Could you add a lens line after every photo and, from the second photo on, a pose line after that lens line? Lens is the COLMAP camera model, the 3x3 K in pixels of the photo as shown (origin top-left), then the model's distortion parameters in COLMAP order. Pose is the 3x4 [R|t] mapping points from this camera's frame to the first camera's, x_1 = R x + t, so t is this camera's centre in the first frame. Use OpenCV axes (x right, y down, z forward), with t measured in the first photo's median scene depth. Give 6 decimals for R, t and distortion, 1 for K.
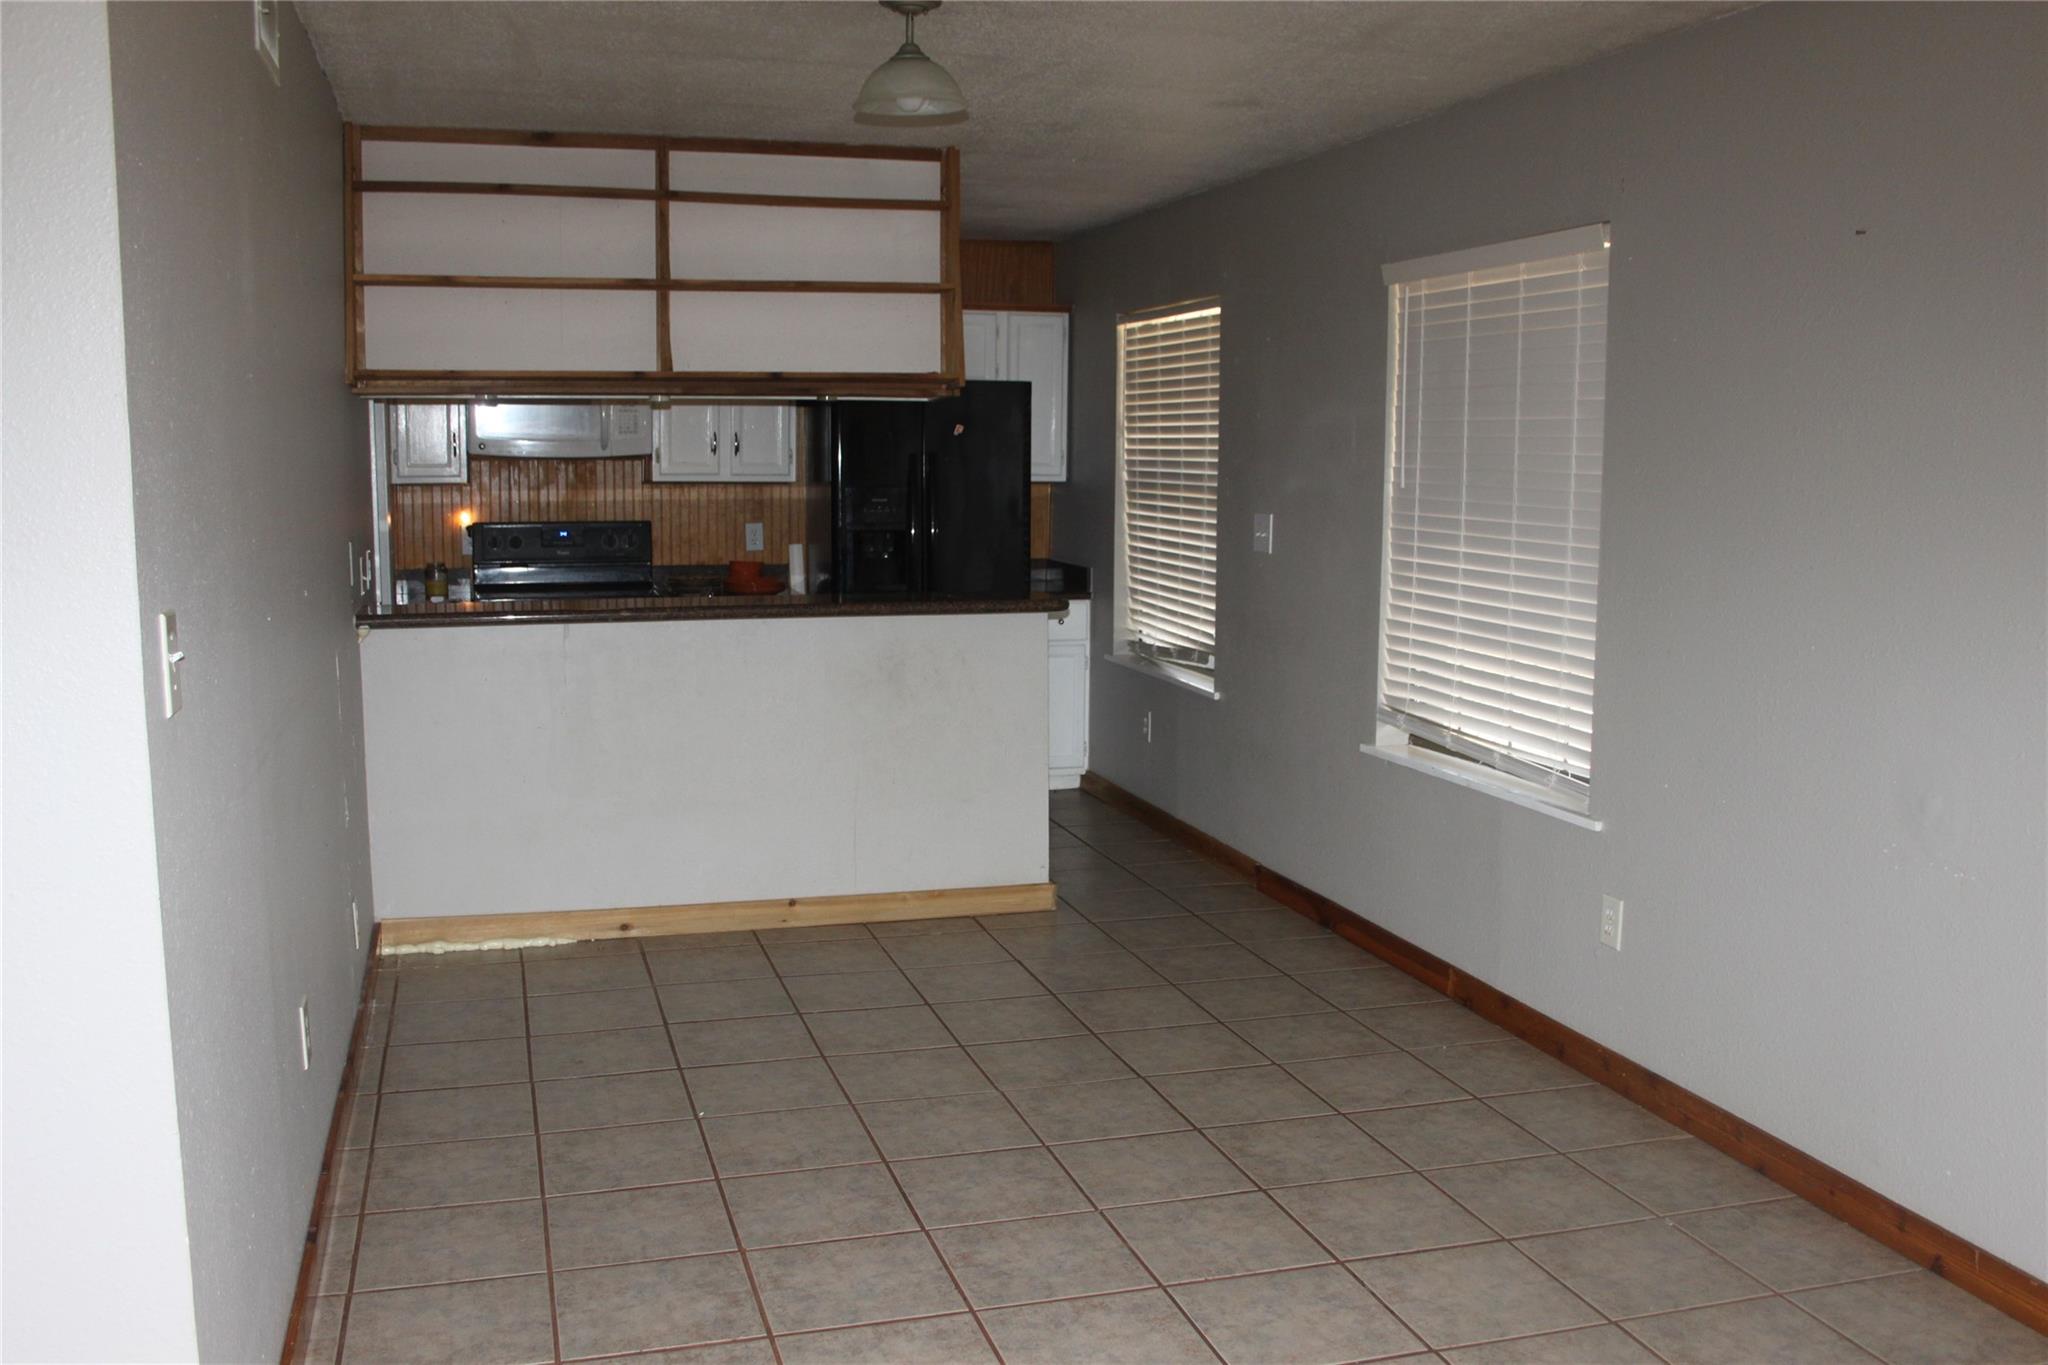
lens RADIAL K [[1817.8, 0, 1020.6], [0, 1817.8, 688.5], [0, 0, 1]] dist [-0.059107, 0.047097]
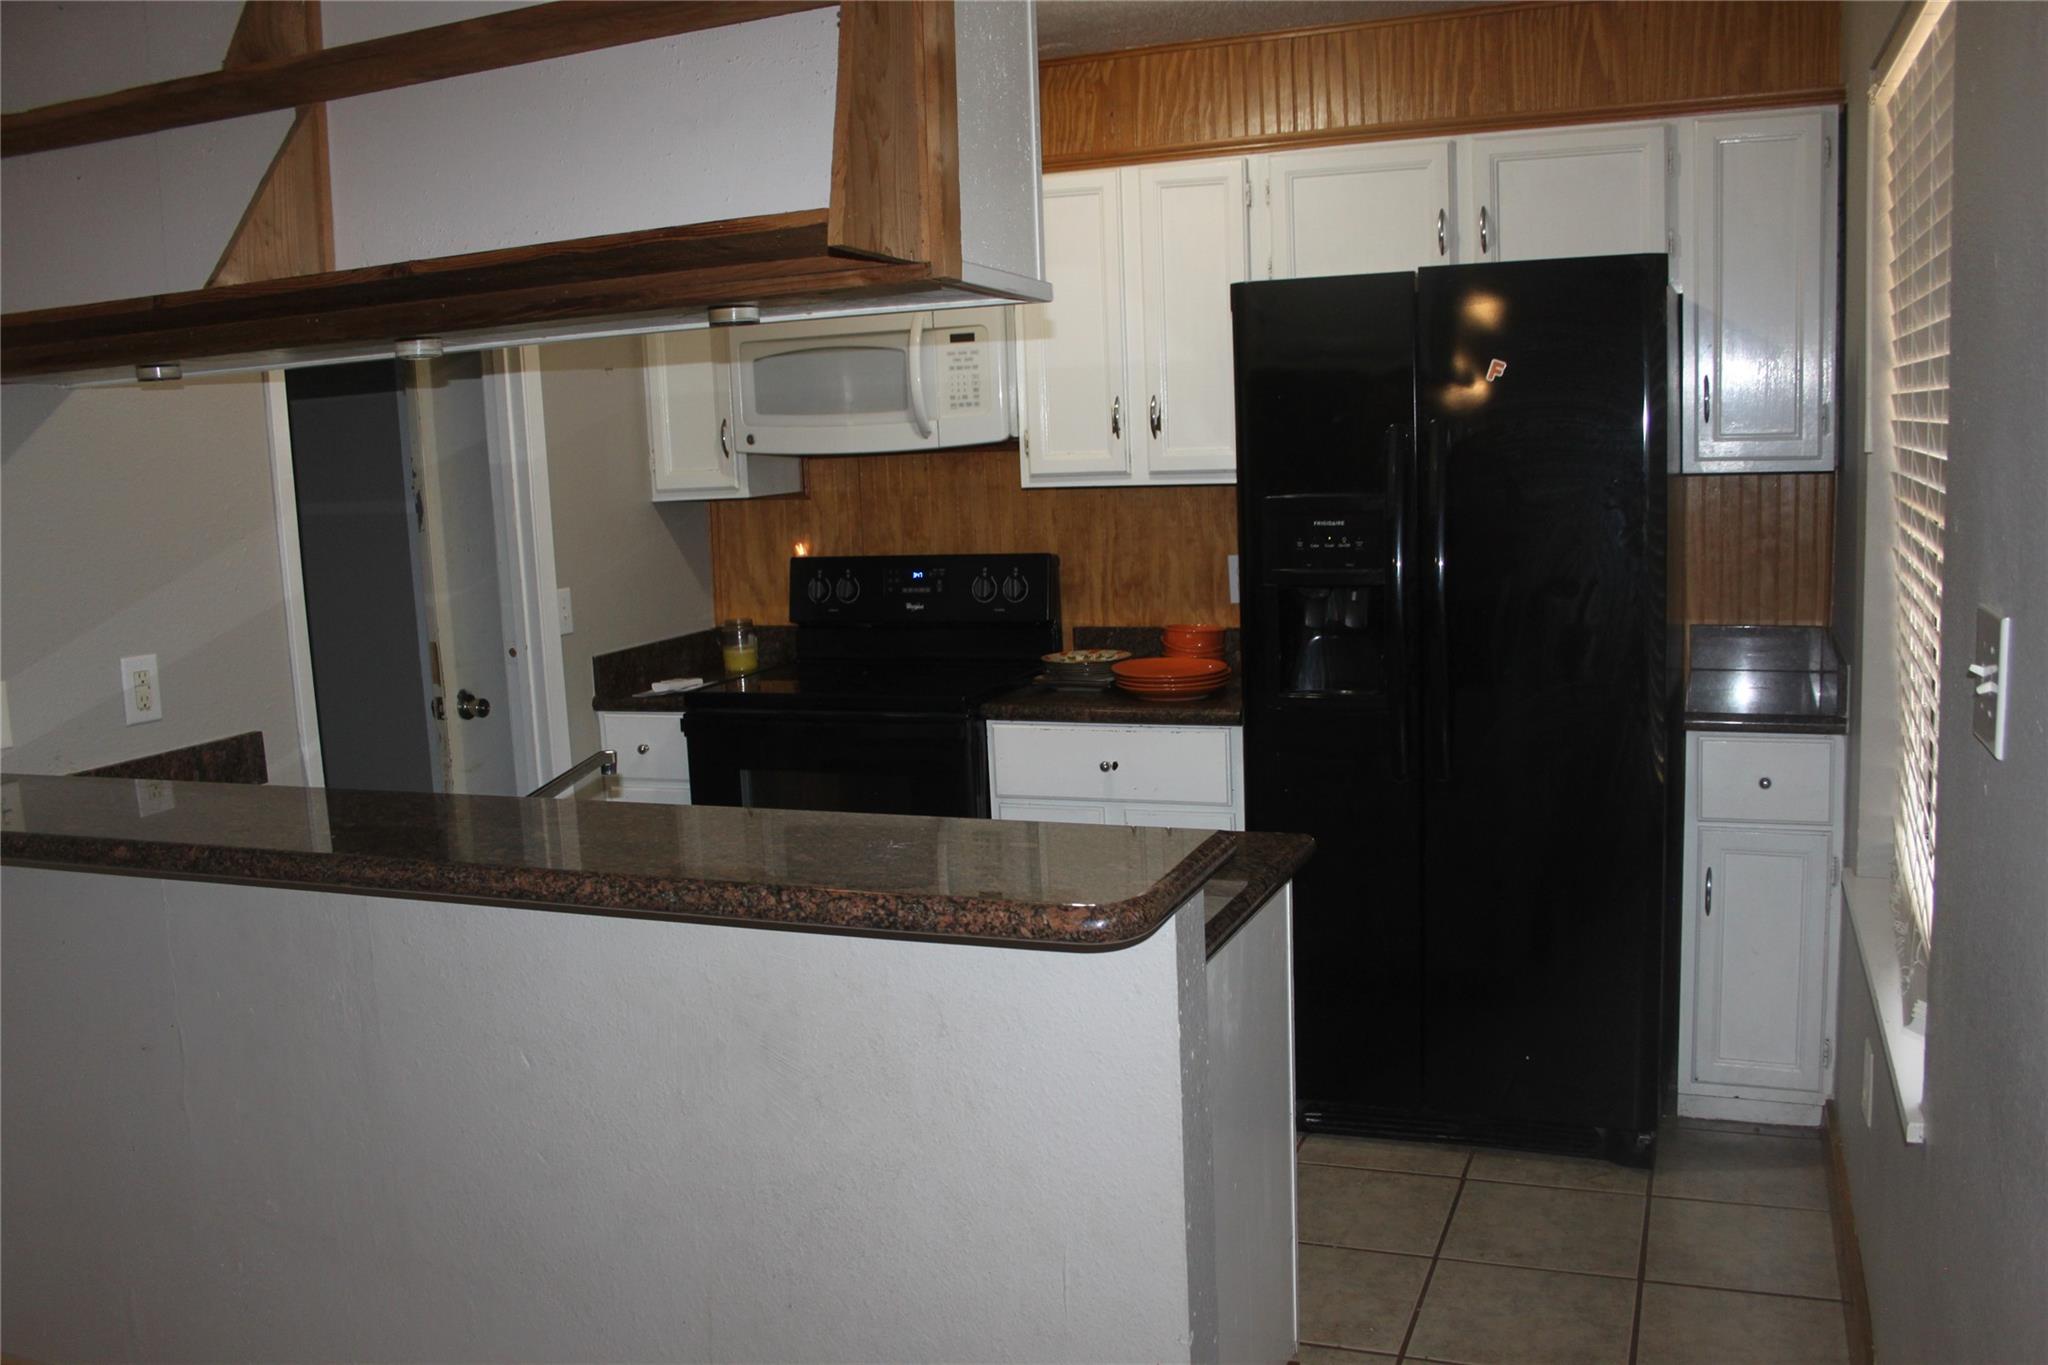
lens RADIAL K [[1817.8, 0, 1026.2], [0, 1817.8, 683.8], [0, 0, 1]] dist [-0.059107, 0.047097]
pose [[0.789385, 0.048455, -0.611983, 0.155261], [-0.033557, 0.998796, 0.035797, -0.072177], [0.612981, -0.007721, 0.790060, 0.537617]]
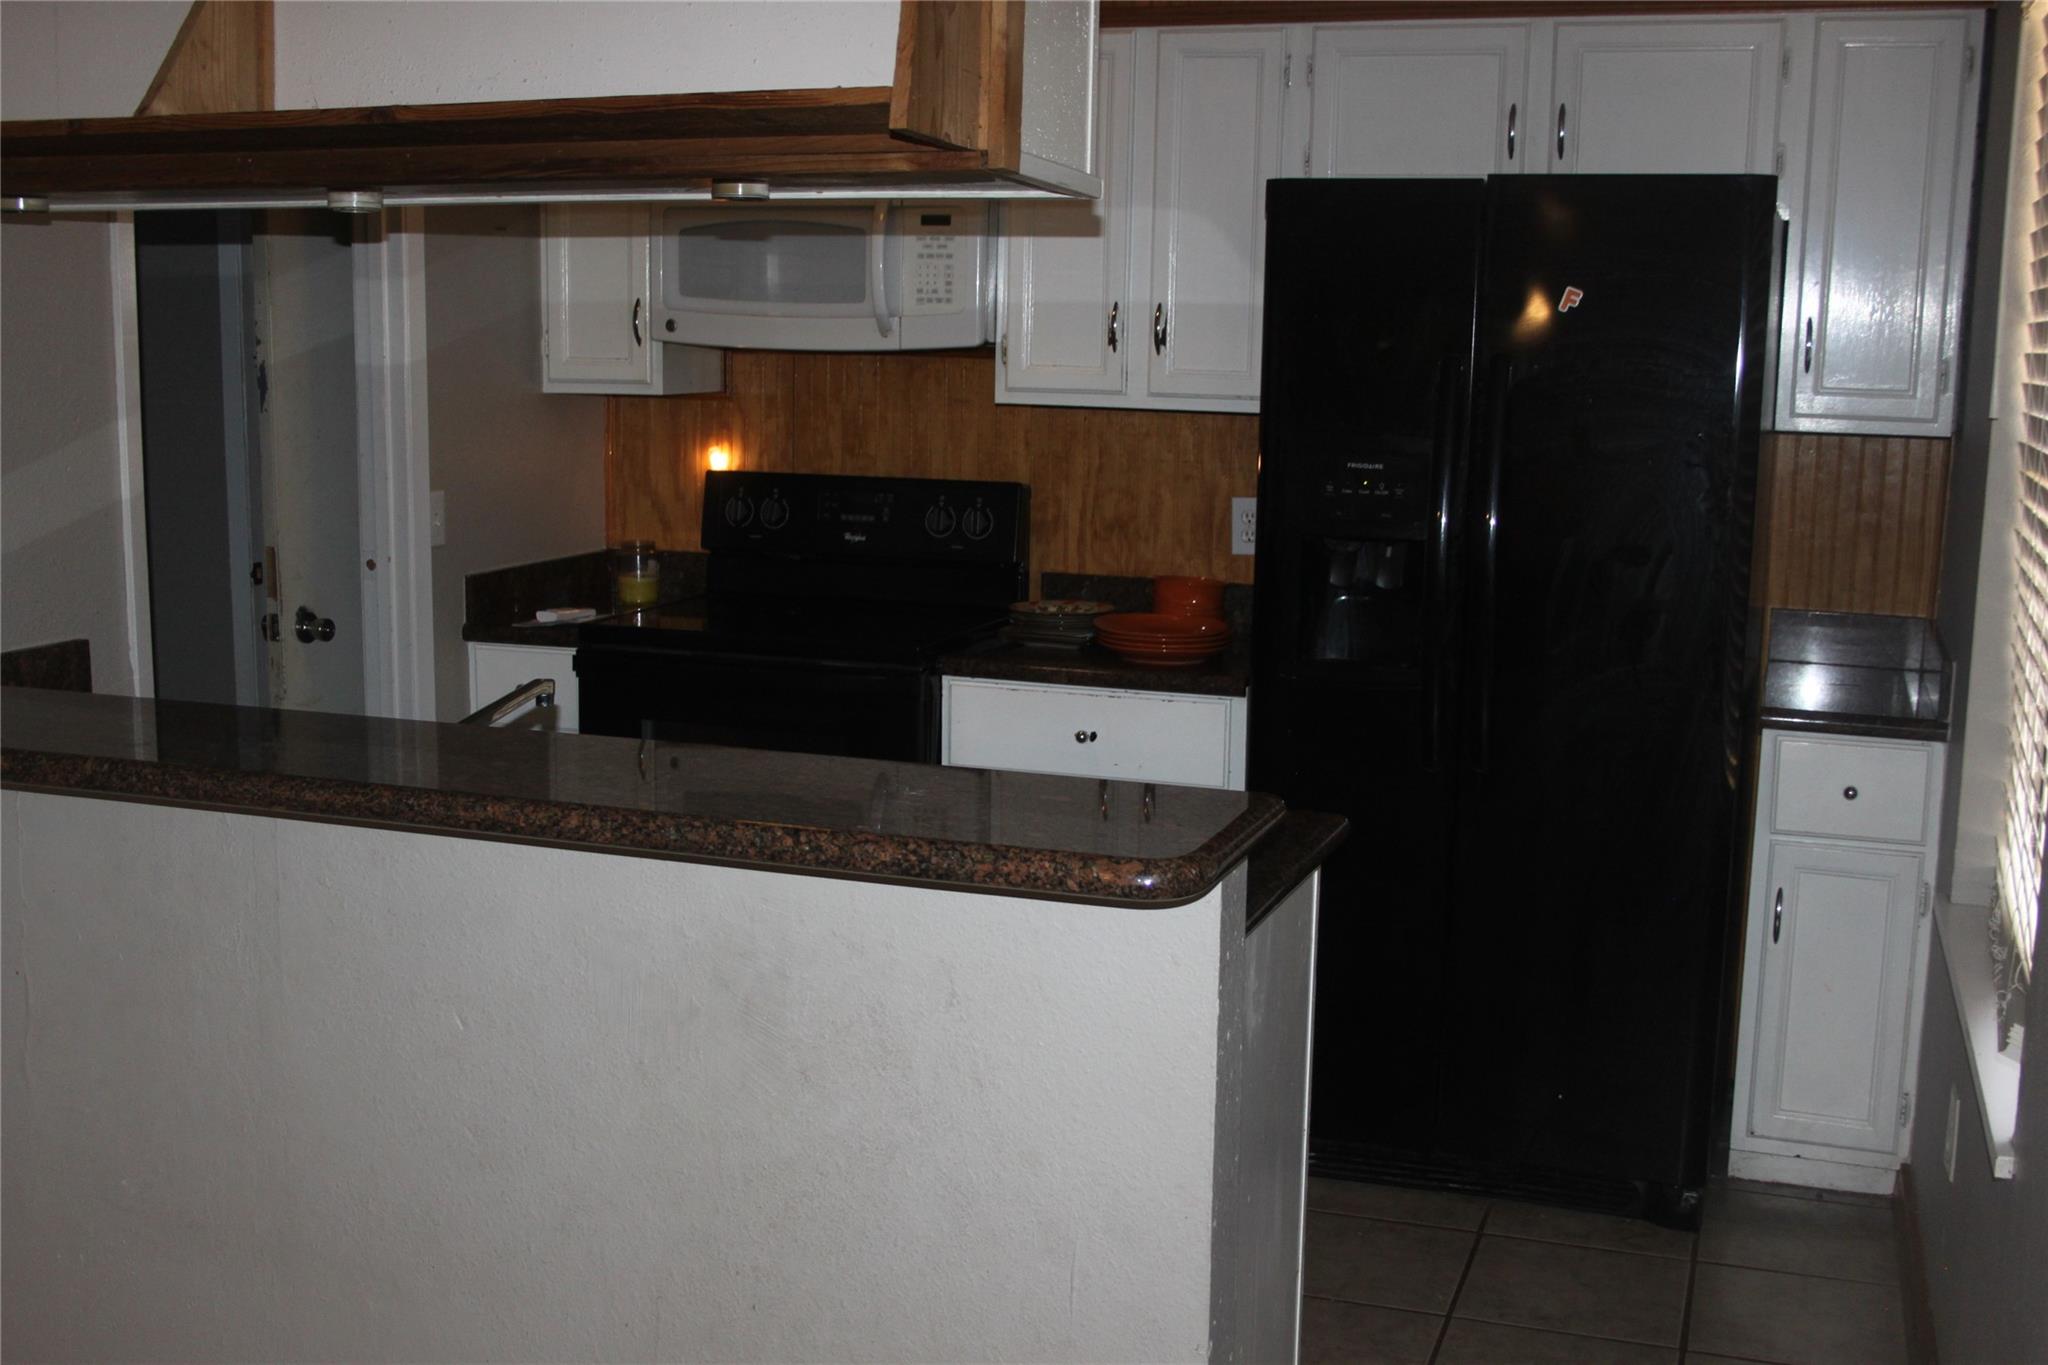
lens RADIAL K [[2327.3, 0, 1022.6], [0, 2327.3, 685.1], [0, 0, 1]] dist [0.016432, 0.000000]
pose [[0.816603, 0.099106, -0.568628, 0.165524], [-0.089024, 0.994987, 0.045569, -0.067679], [0.570294, 0.013410, 0.821331, 0.487077]]
